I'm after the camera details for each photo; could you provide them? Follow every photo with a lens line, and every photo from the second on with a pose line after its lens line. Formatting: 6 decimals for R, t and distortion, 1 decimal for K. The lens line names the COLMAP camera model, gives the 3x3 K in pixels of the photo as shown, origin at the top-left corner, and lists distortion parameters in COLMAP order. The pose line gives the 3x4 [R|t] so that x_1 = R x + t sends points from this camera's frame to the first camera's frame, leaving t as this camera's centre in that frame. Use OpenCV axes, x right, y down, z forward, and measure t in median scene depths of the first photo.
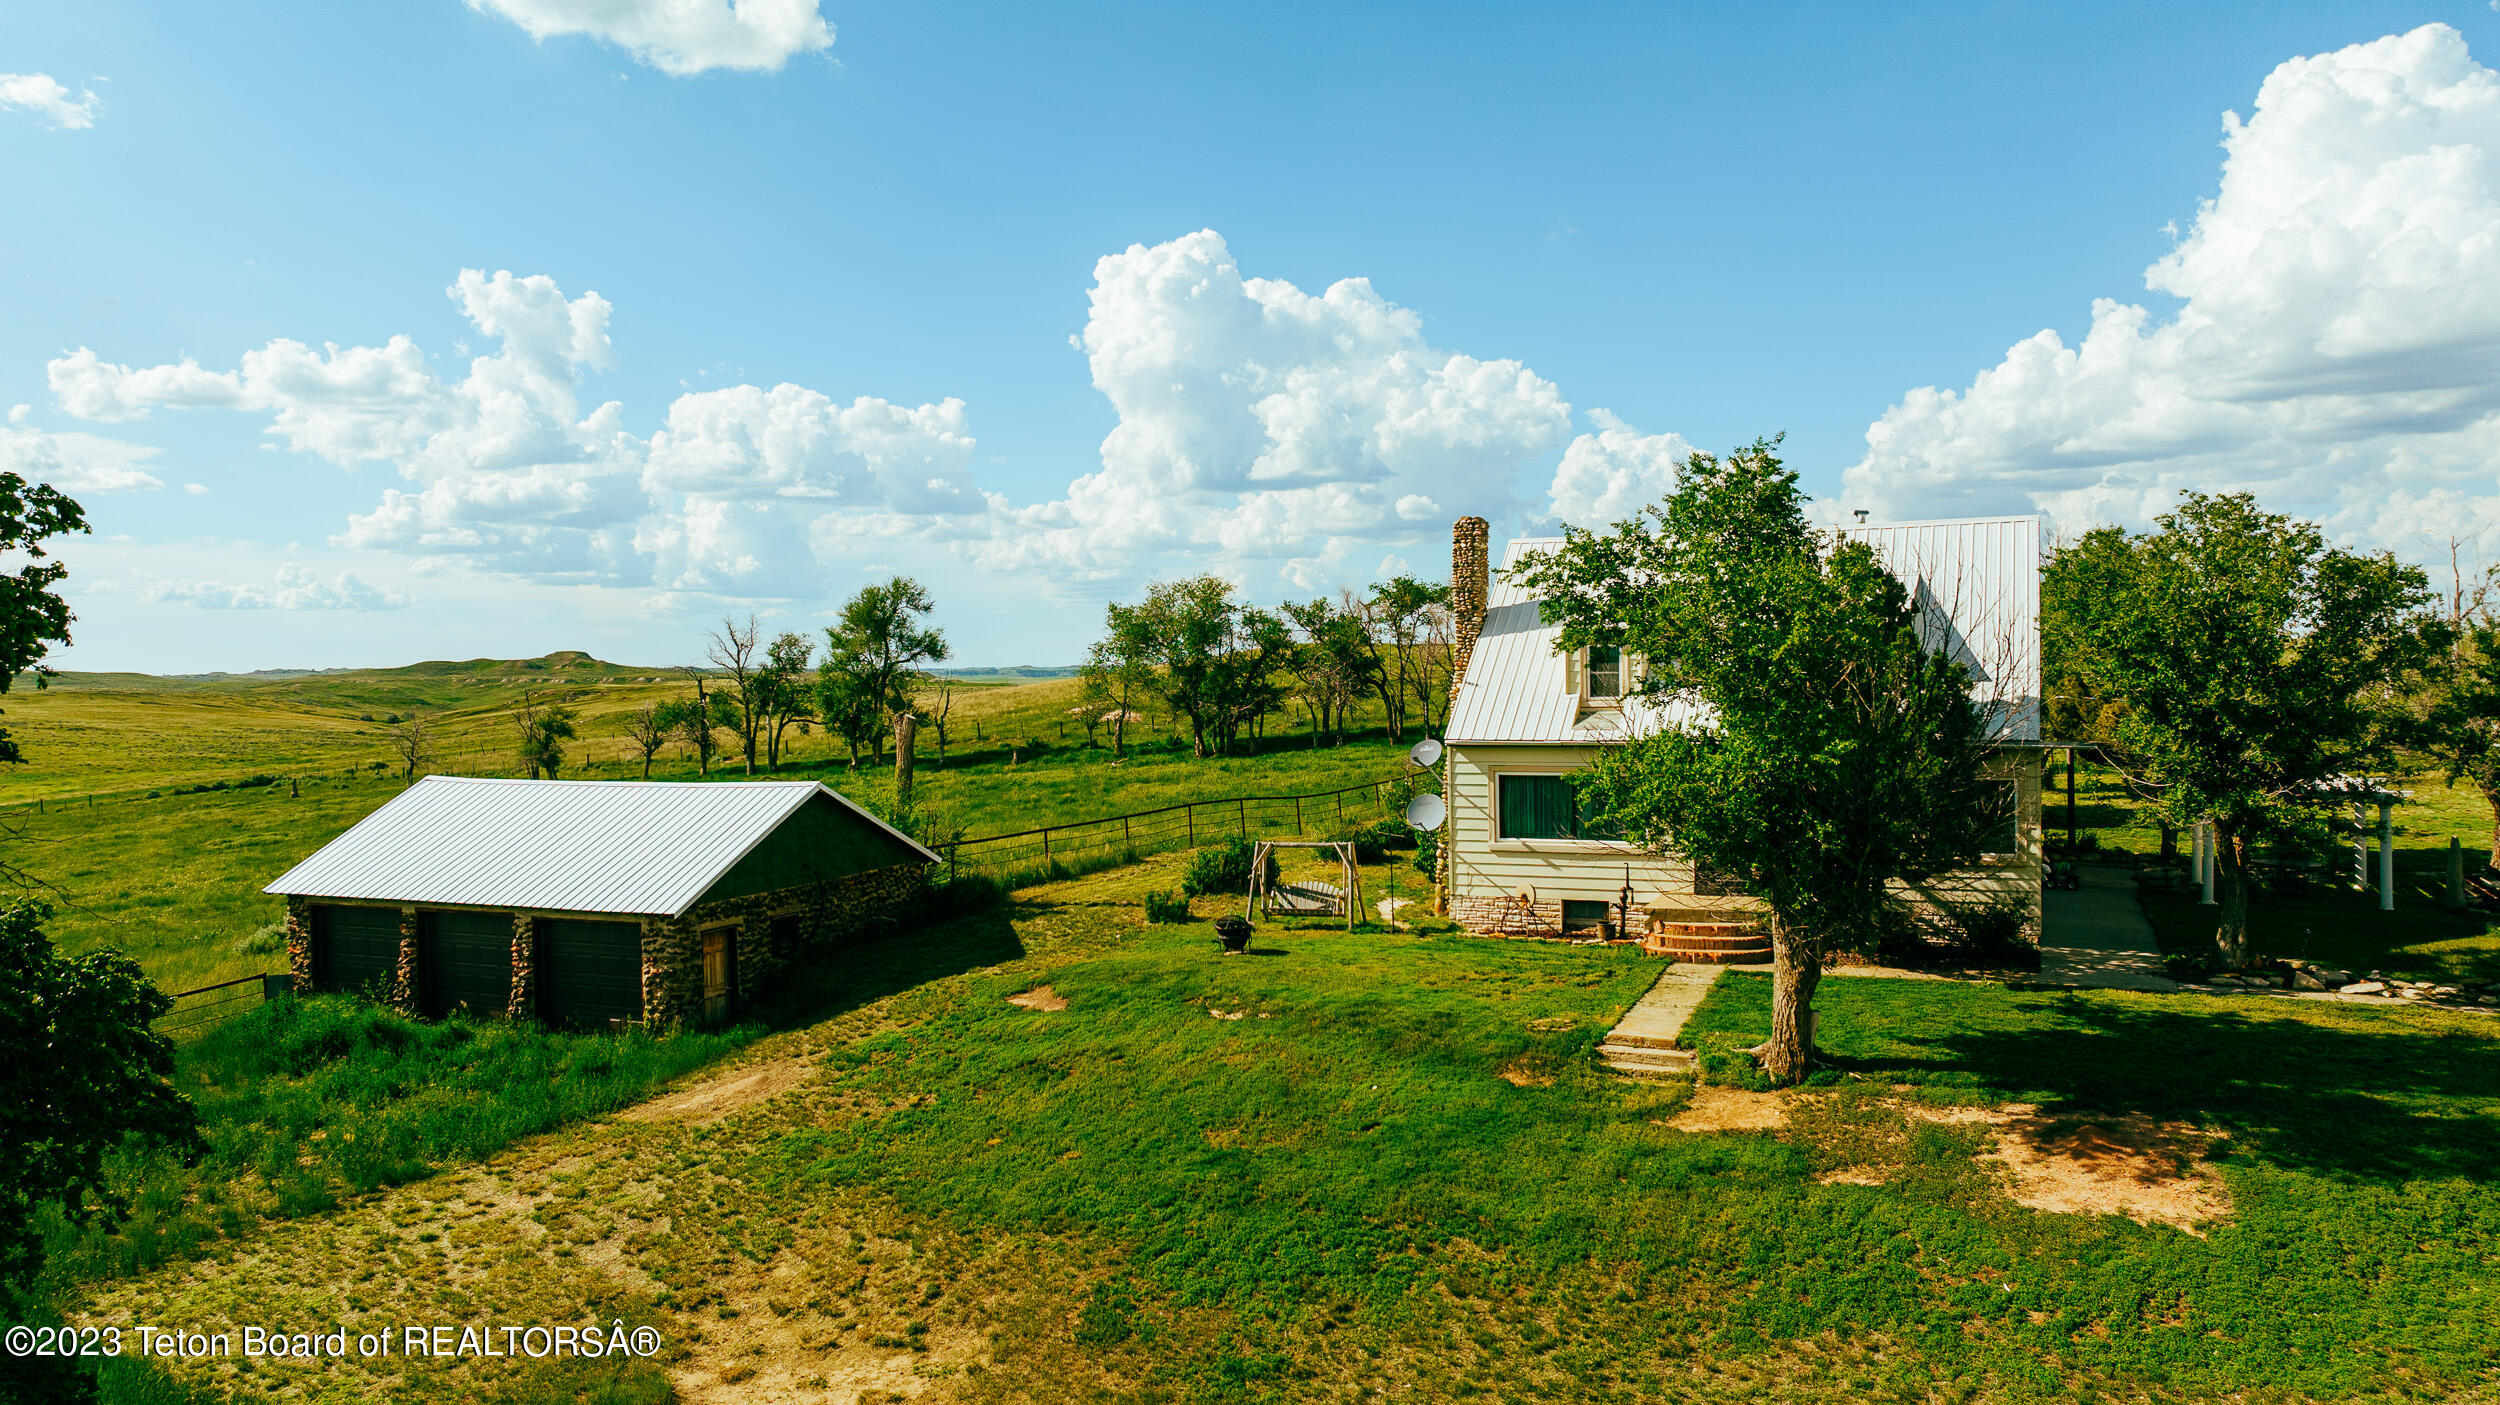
lens RADIAL K [[1734.0, 0, 1258.7], [0, 1734.0, 698.5], [0, 0, 1]] dist [-0.036667, 0.035448]
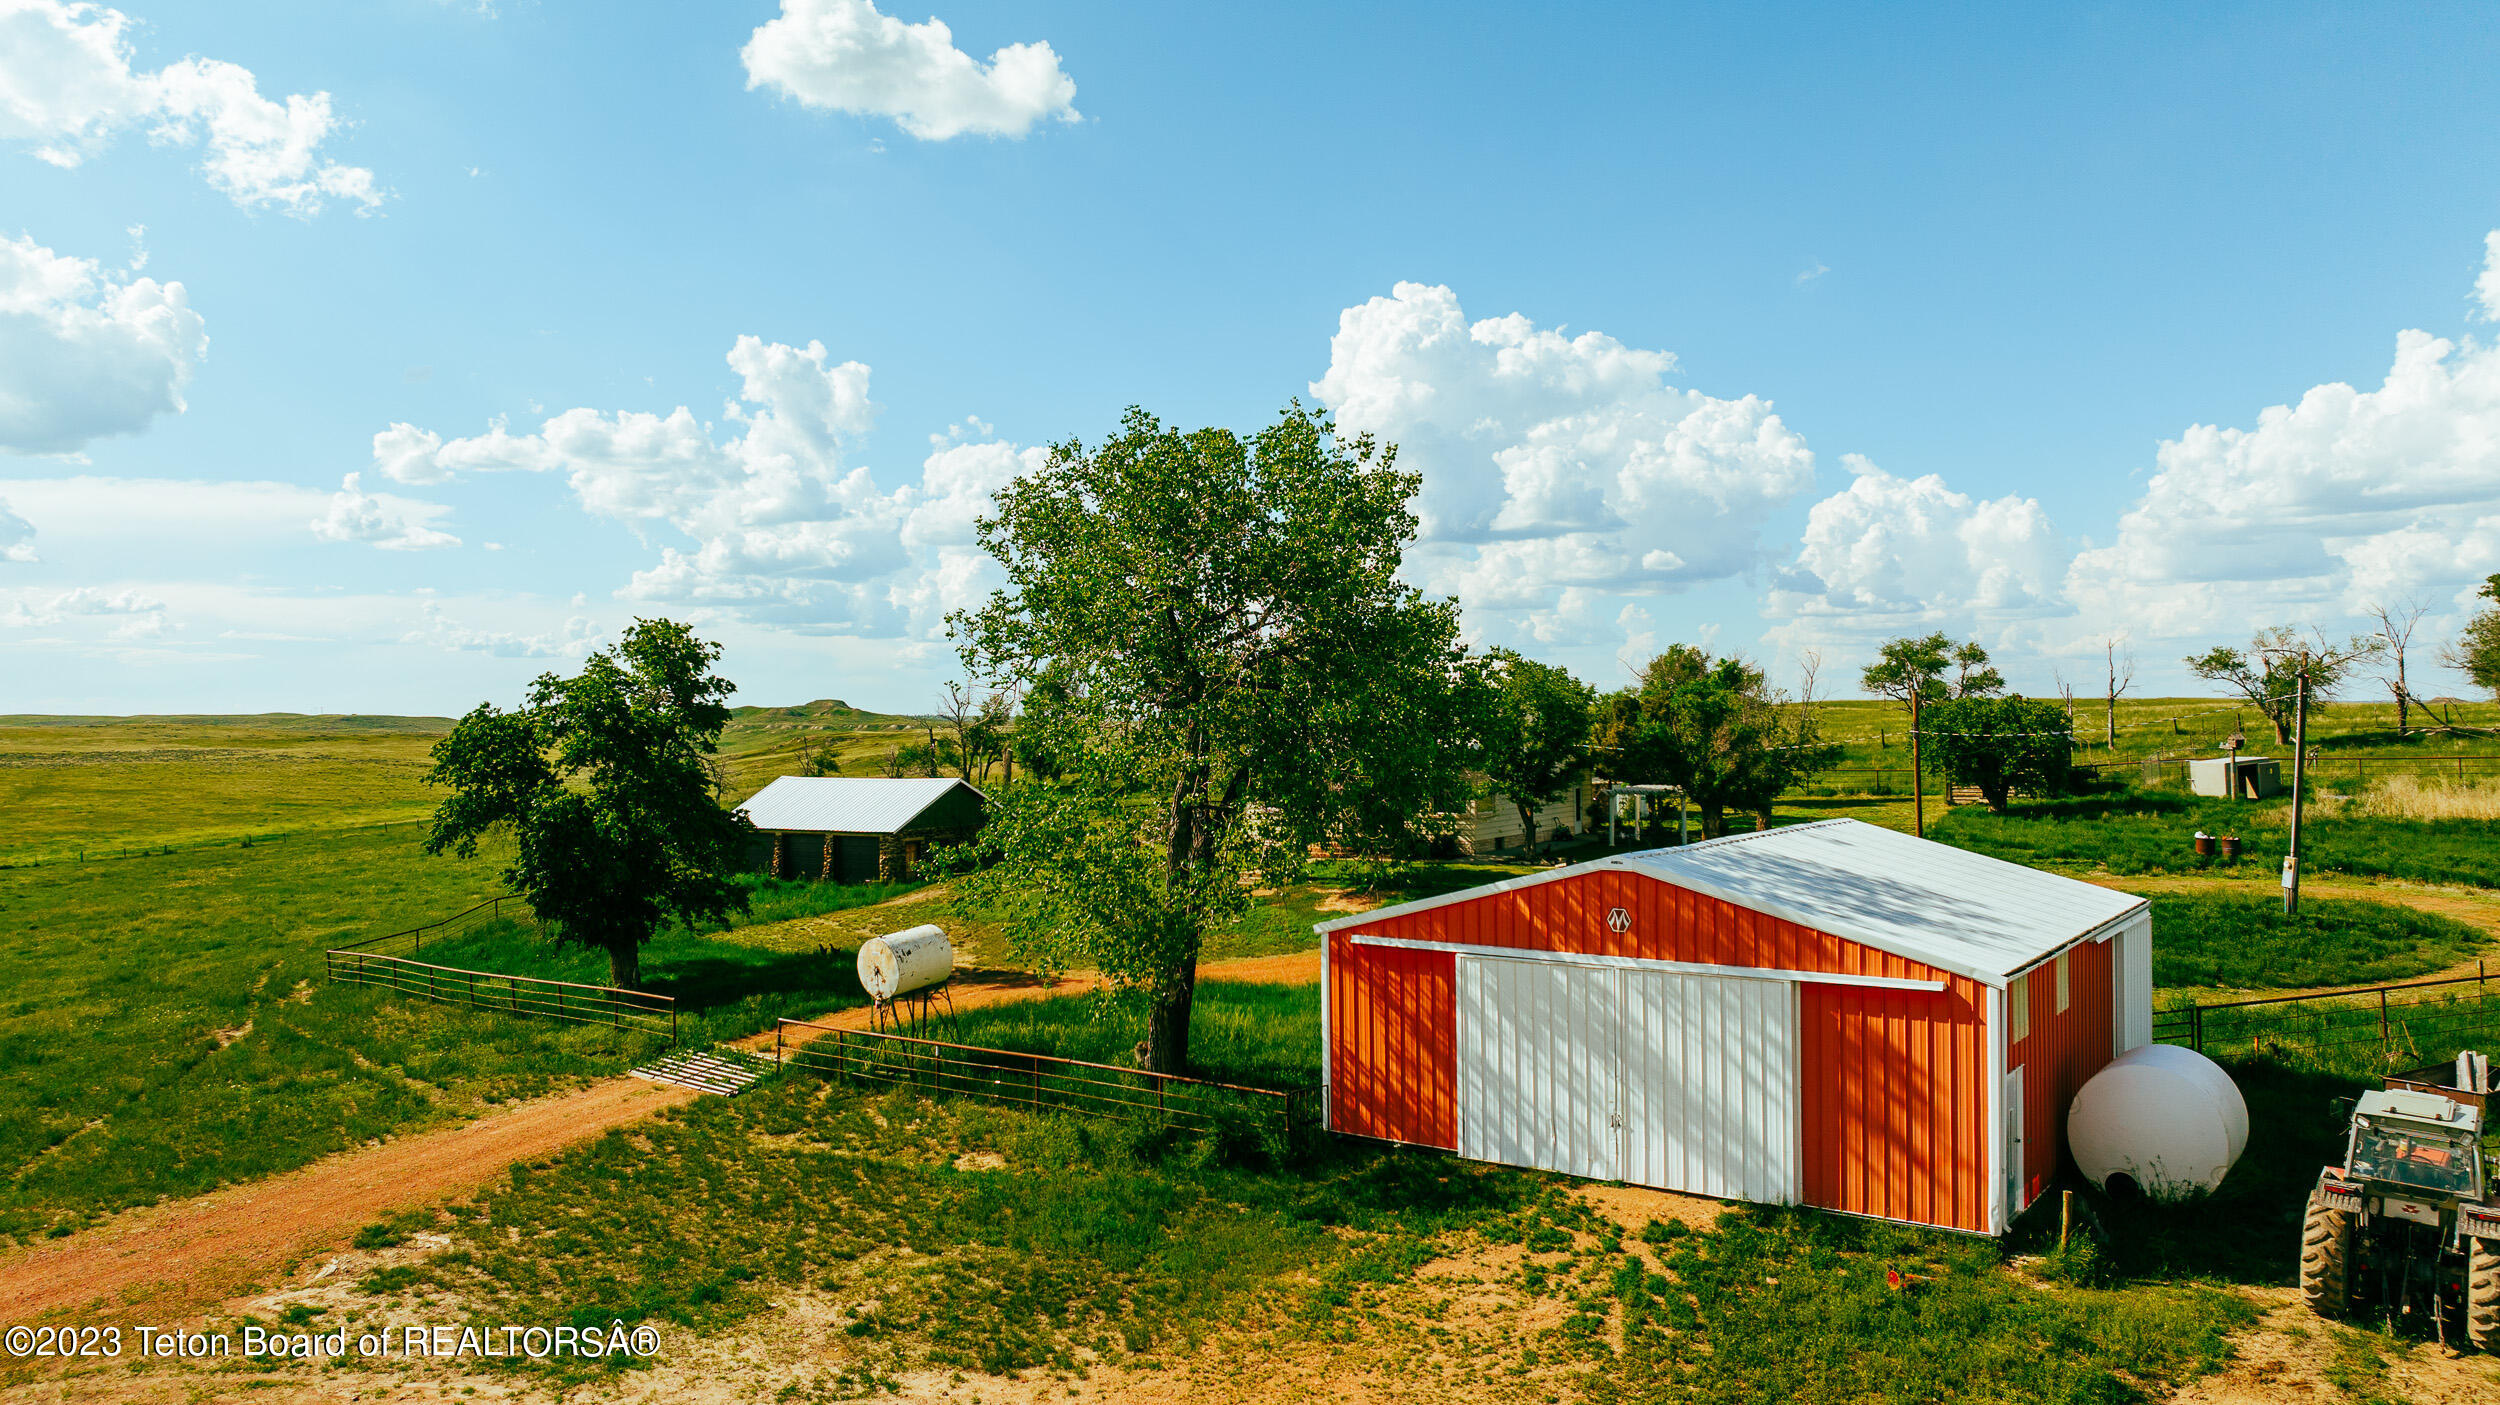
lens RADIAL K [[1734.0, 0, 1260.6], [0, 1734.0, 725.1], [0, 0, 1]] dist [-0.036667, 0.035448]
pose [[0.990868, 0.007668, -0.134619, 0.117169], [-0.009592, 0.999861, -0.013650, 0.002116], [0.134496, 0.014817, 0.990803, -0.313874]]
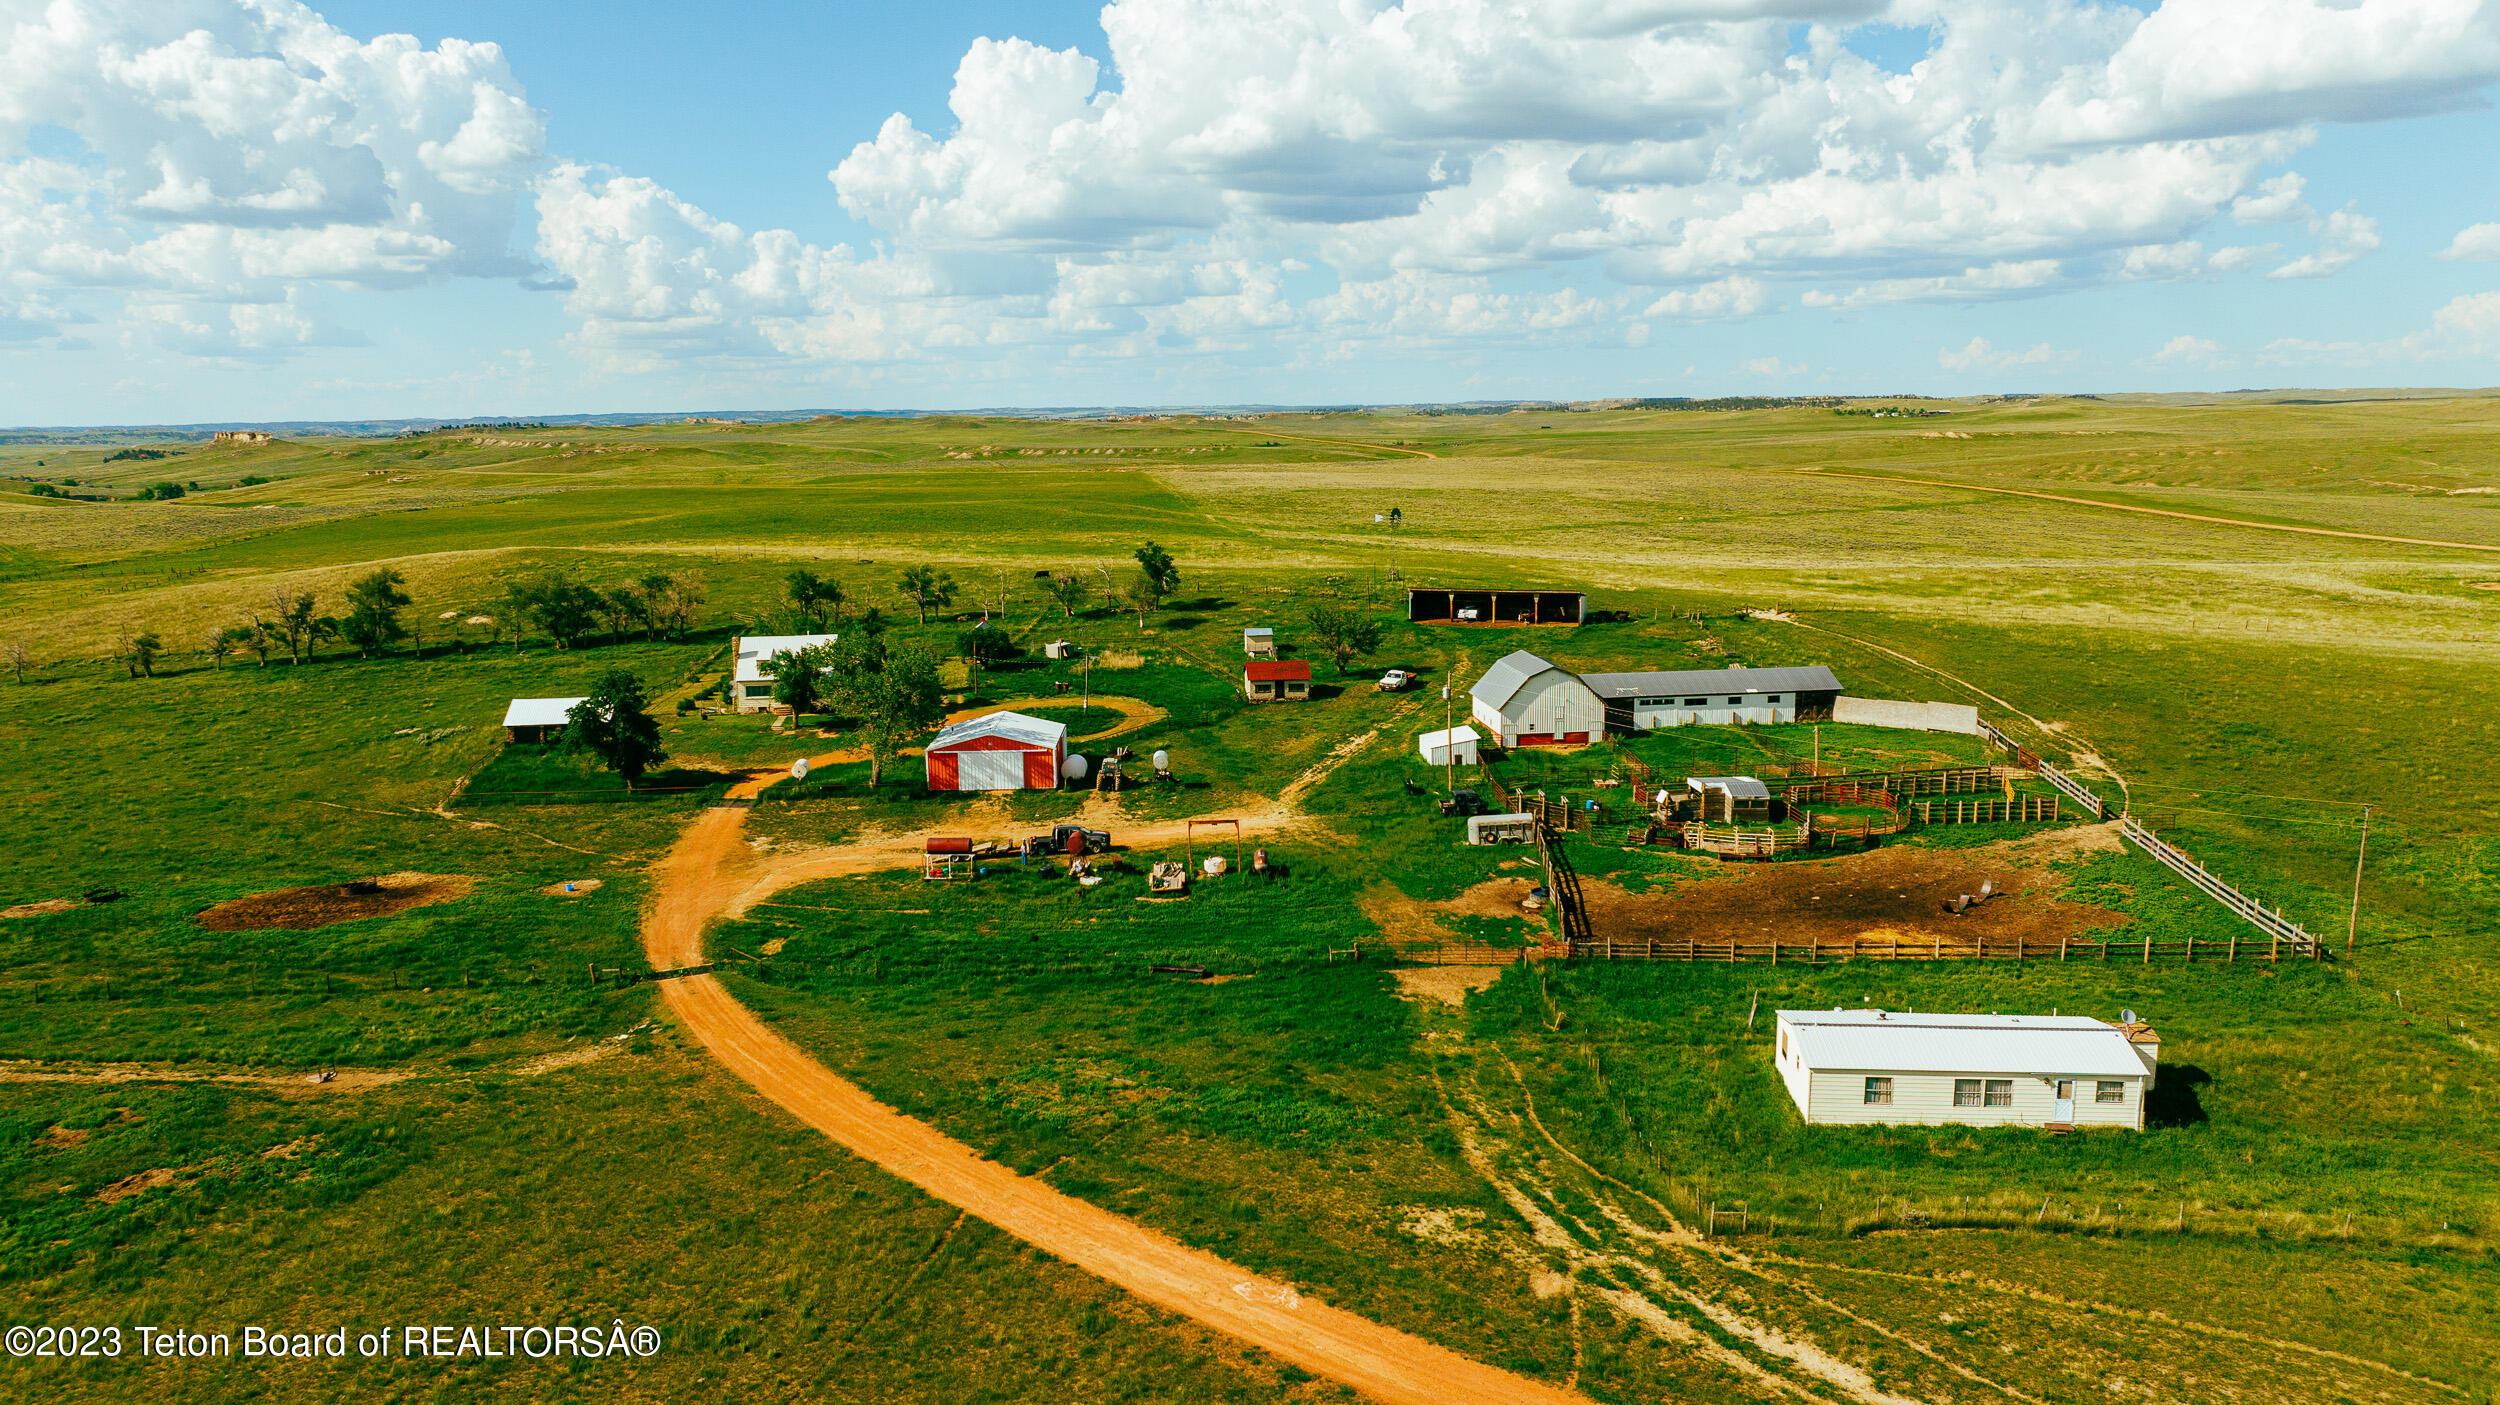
lens RADIAL K [[1734.0, 0, 1231.9], [0, 1734.0, 686.6], [0, 0, 1]] dist [-0.036667, 0.035448]
pose [[0.867802, -0.074136, 0.491348, -0.349576], [0.009440, 0.991089, 0.132866, -0.191368], [-0.496820, -0.110663, 0.860769, -1.292840]]
